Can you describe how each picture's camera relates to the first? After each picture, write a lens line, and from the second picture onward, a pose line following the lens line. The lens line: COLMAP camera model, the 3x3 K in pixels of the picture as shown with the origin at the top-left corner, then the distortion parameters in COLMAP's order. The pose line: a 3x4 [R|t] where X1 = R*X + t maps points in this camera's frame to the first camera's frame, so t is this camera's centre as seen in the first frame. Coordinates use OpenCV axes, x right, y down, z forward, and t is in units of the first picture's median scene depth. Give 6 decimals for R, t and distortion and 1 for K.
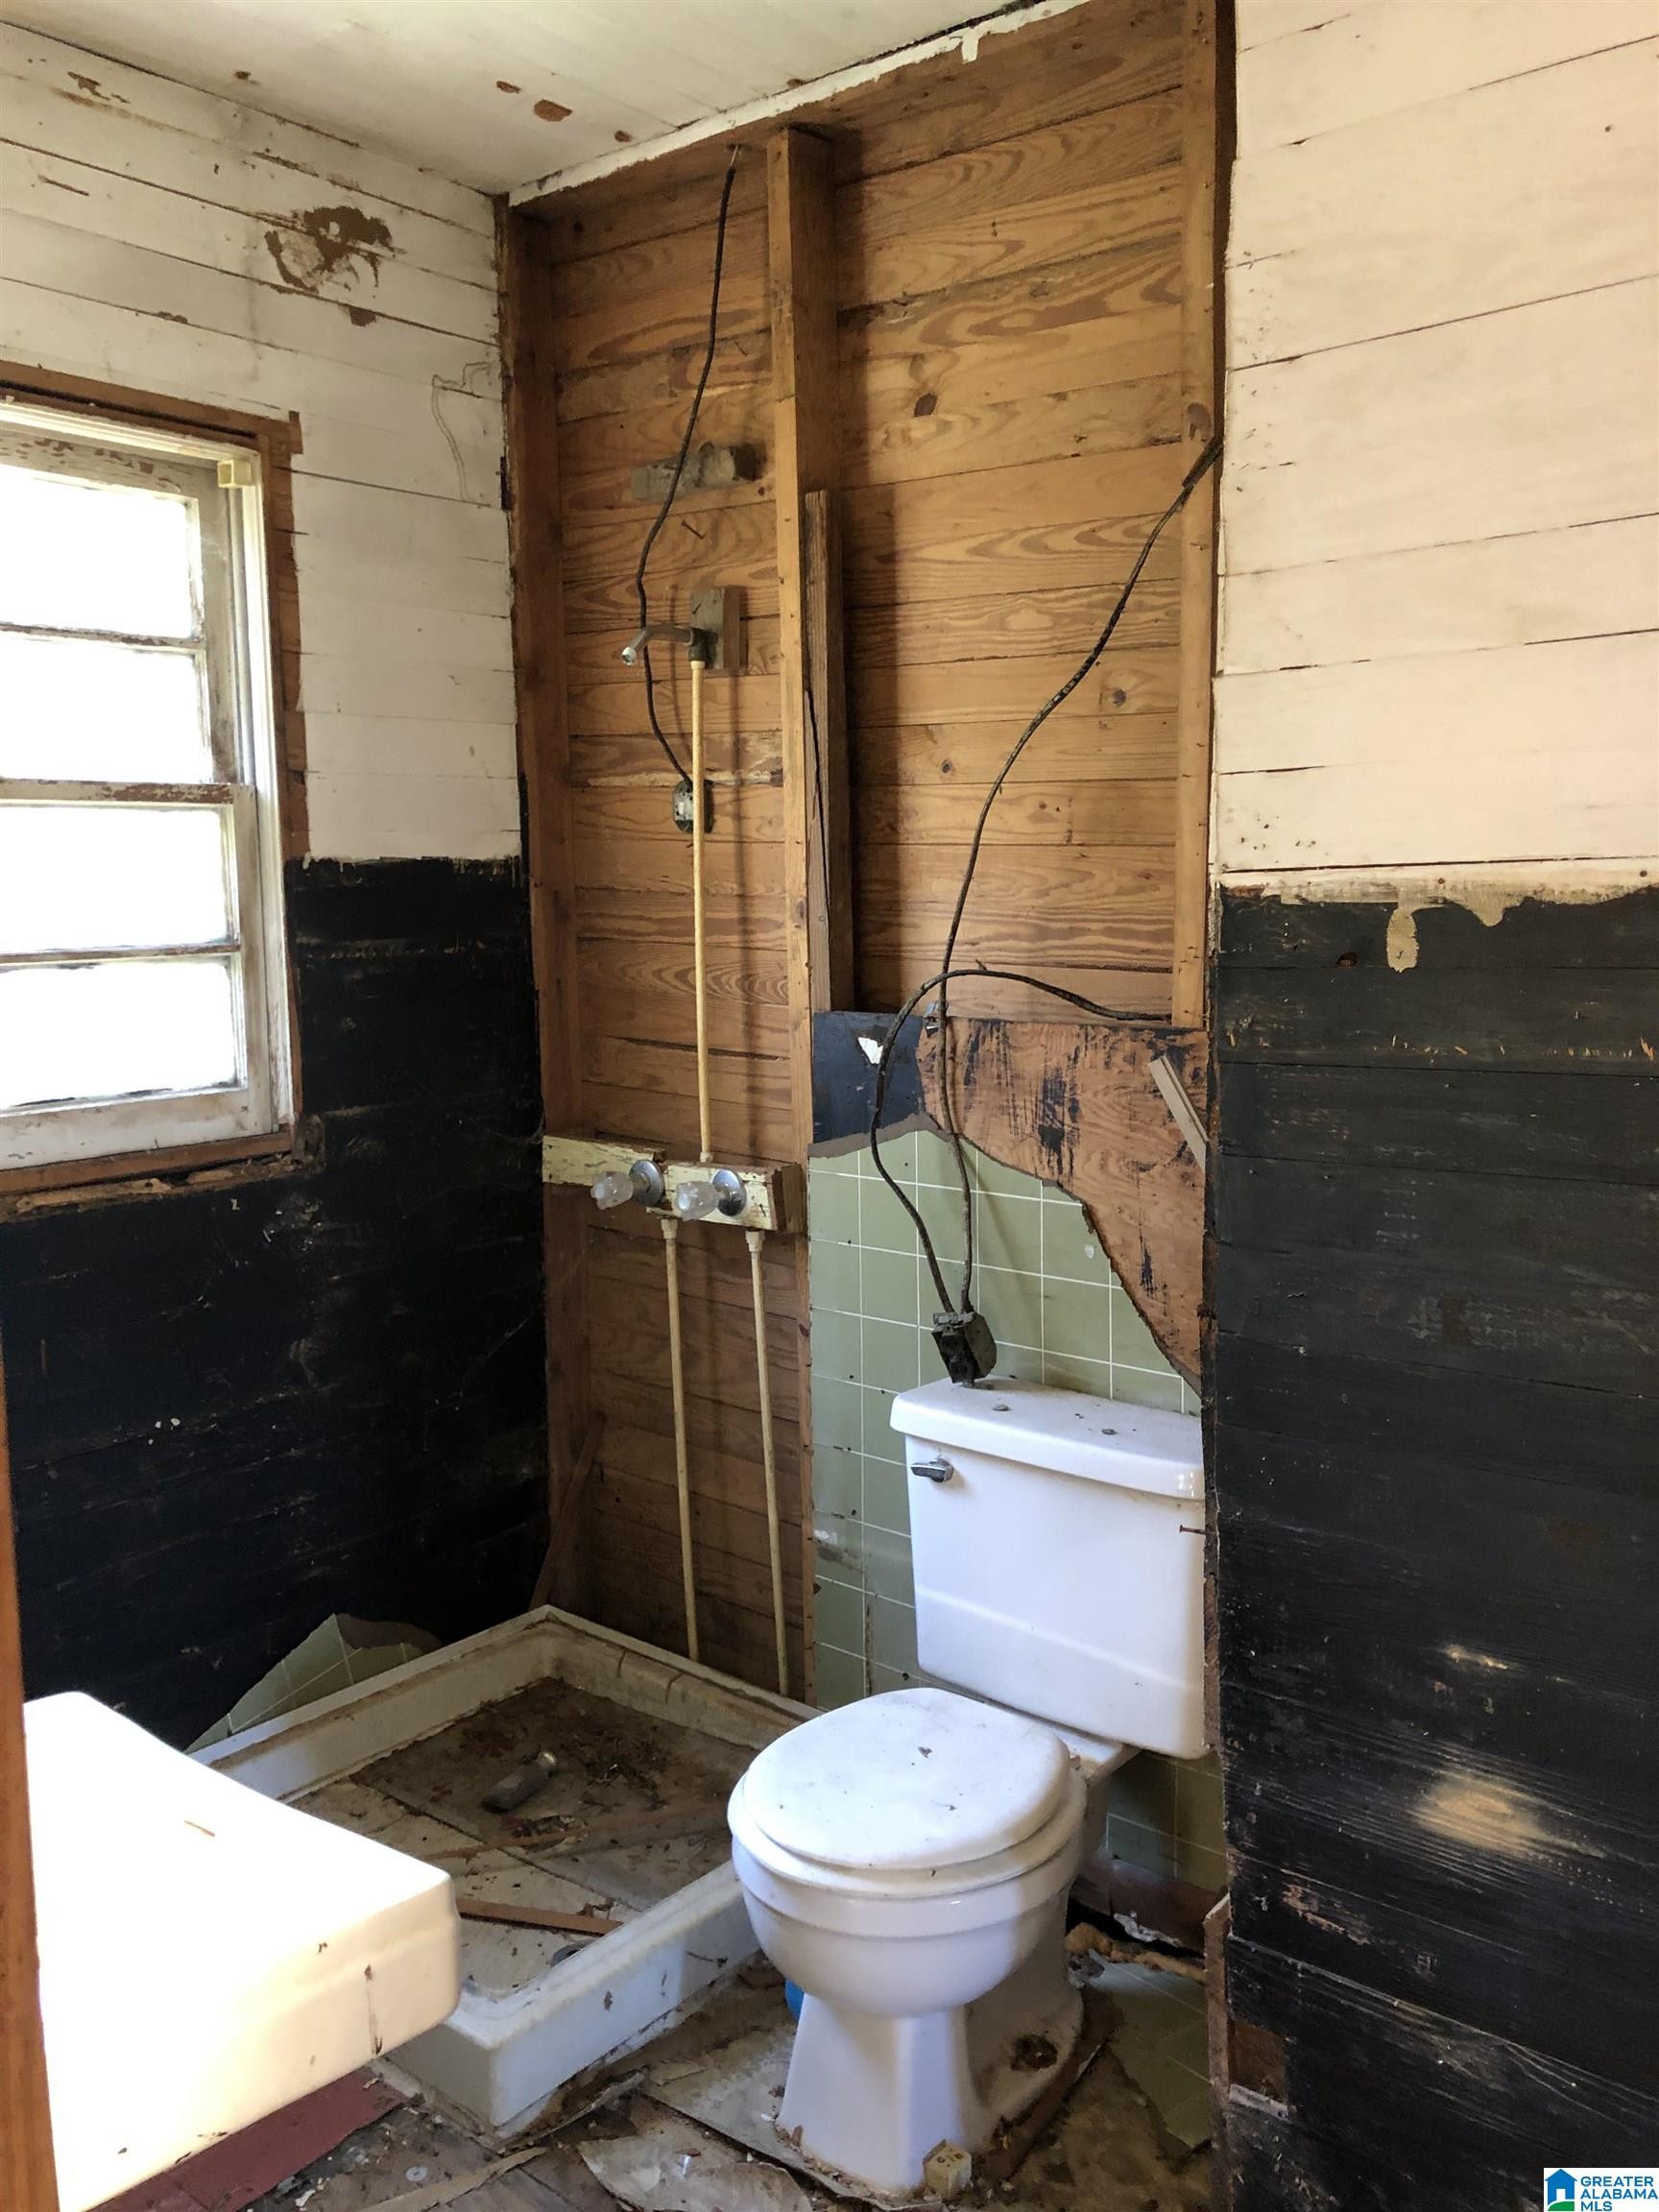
lens RADIAL K [[1809.2, 0, 831.3], [0, 1809.2, 1094.3], [0, 0, 1]] dist [0.041115, -0.045293]
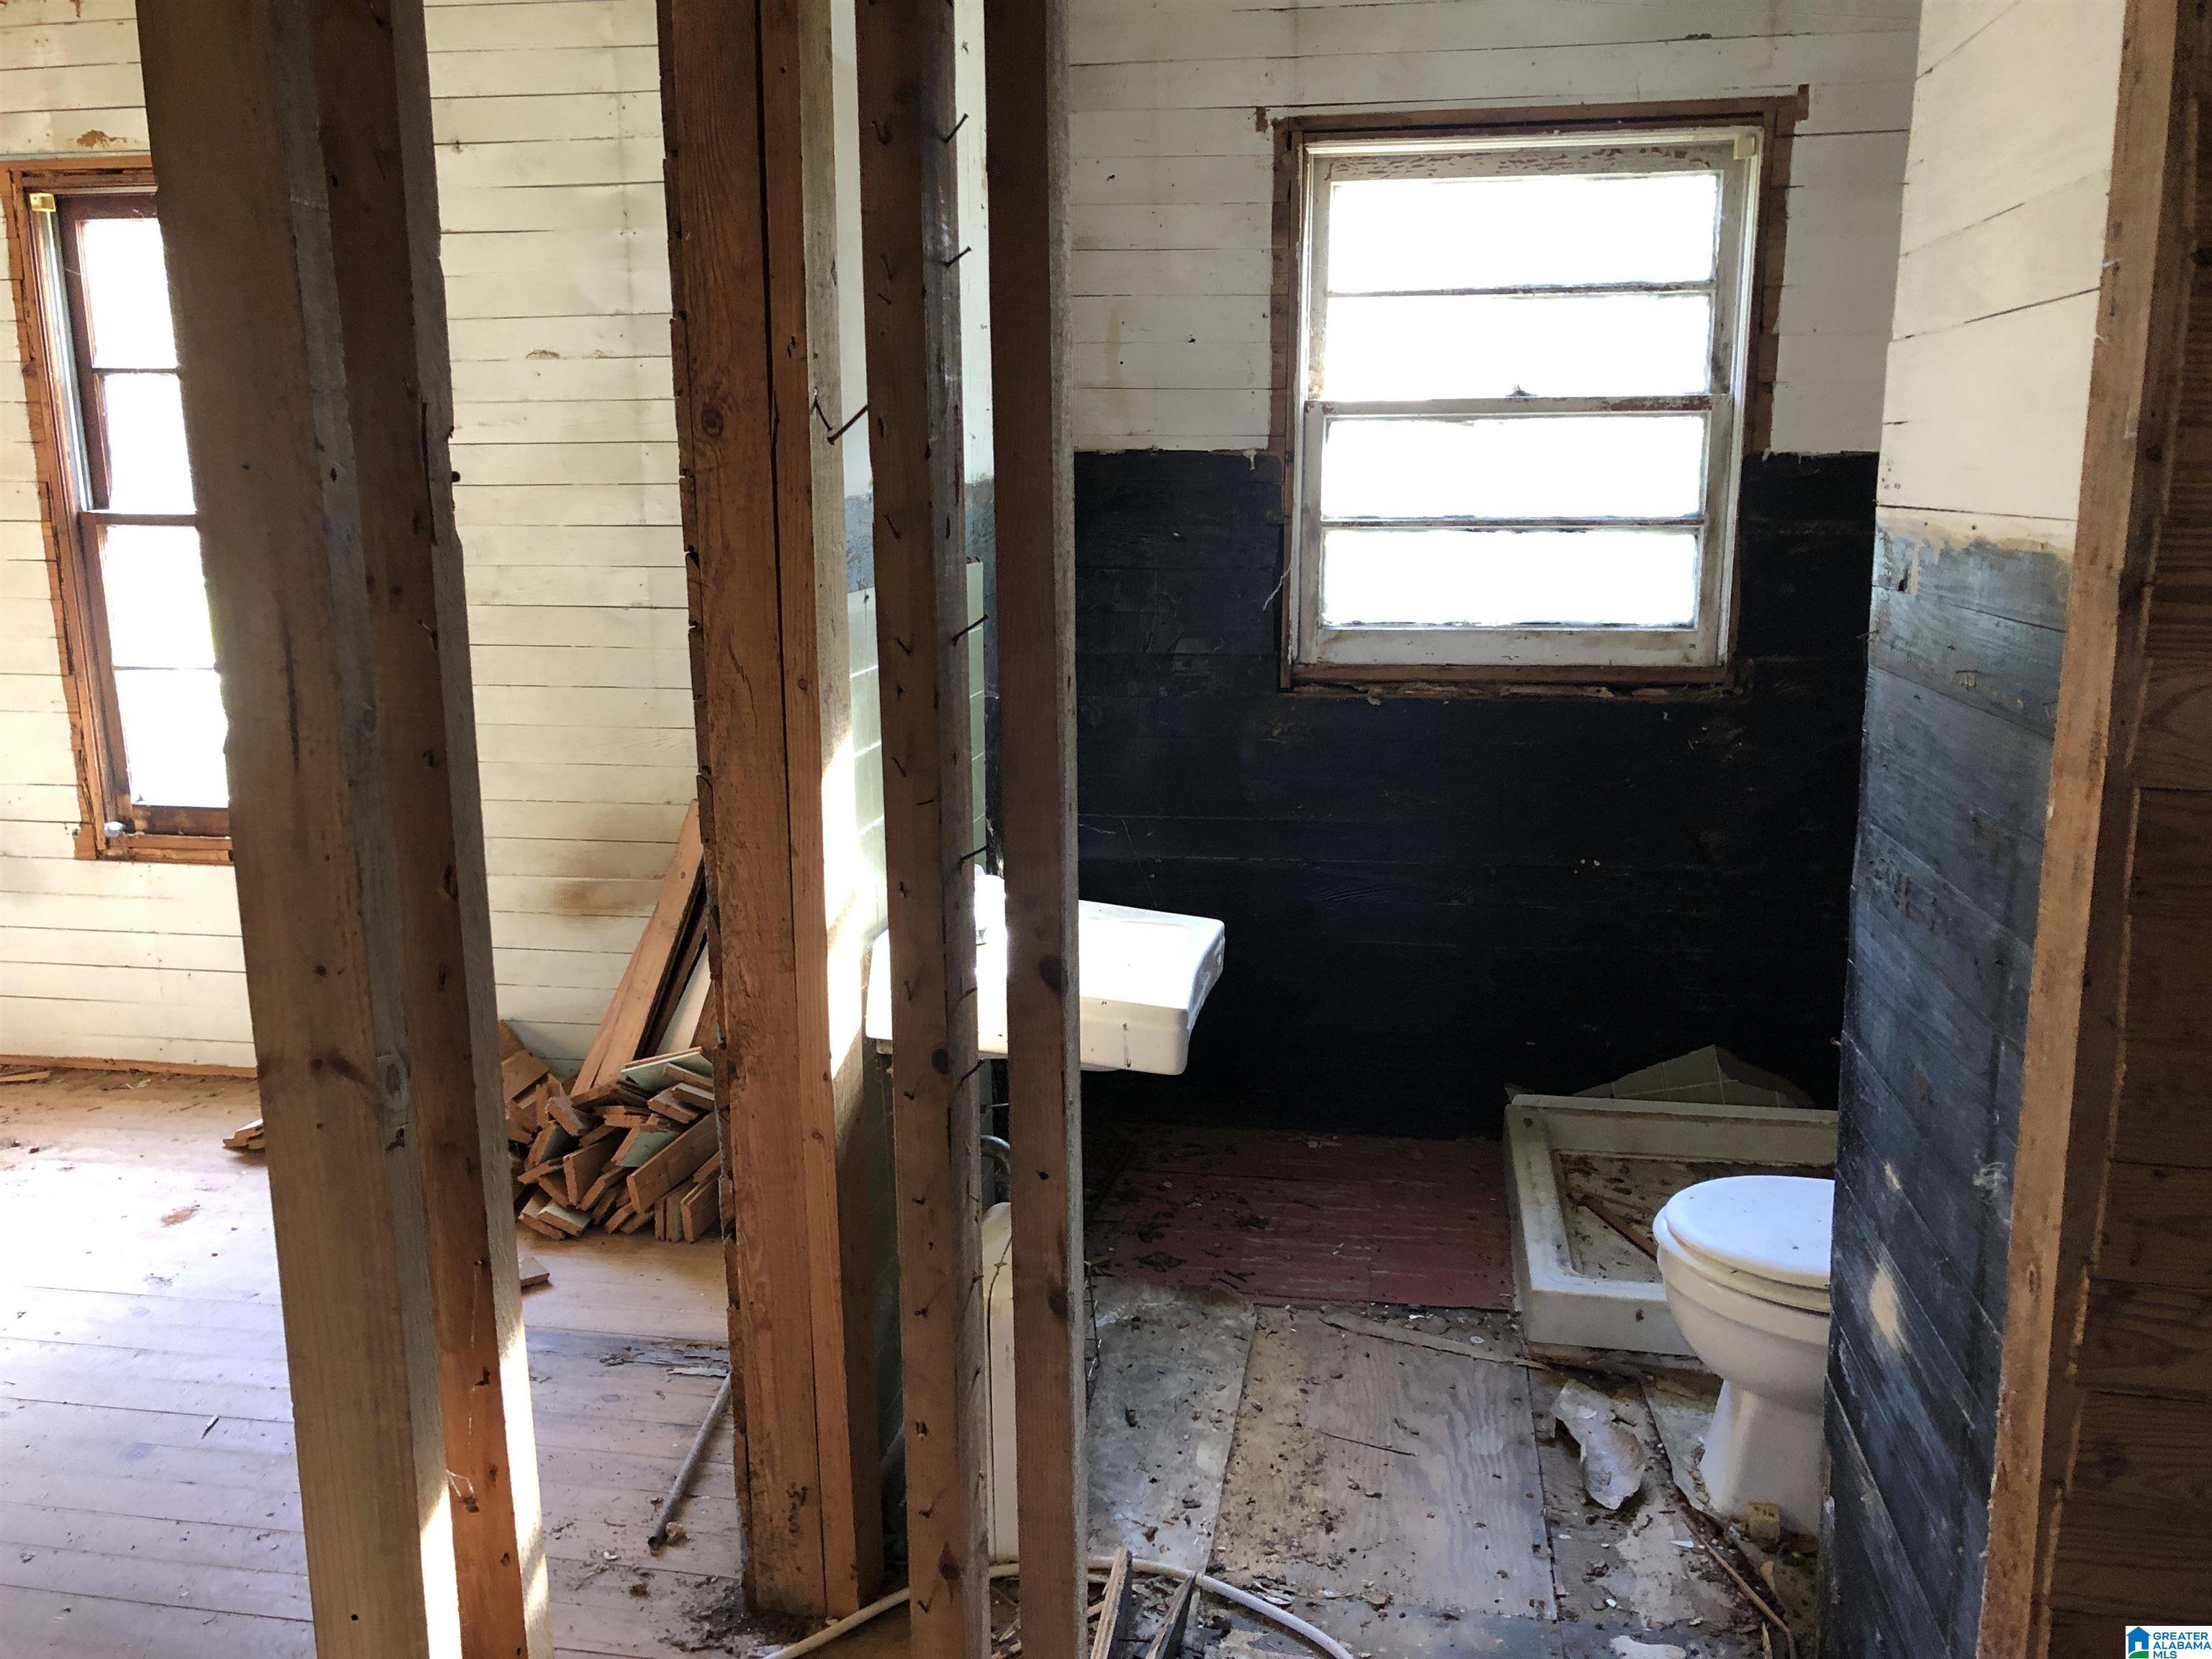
lens RADIAL K [[1809.2, 0, 1103.6], [0, 1809.2, 833.3], [0, 0, 1]] dist [0.041115, -0.045293]
pose [[0.493279, 0.194966, -0.847740, 0.619414], [-0.104390, 0.980784, 0.164822, -0.032022], [0.863584, 0.007192, 0.504153, -0.029482]]
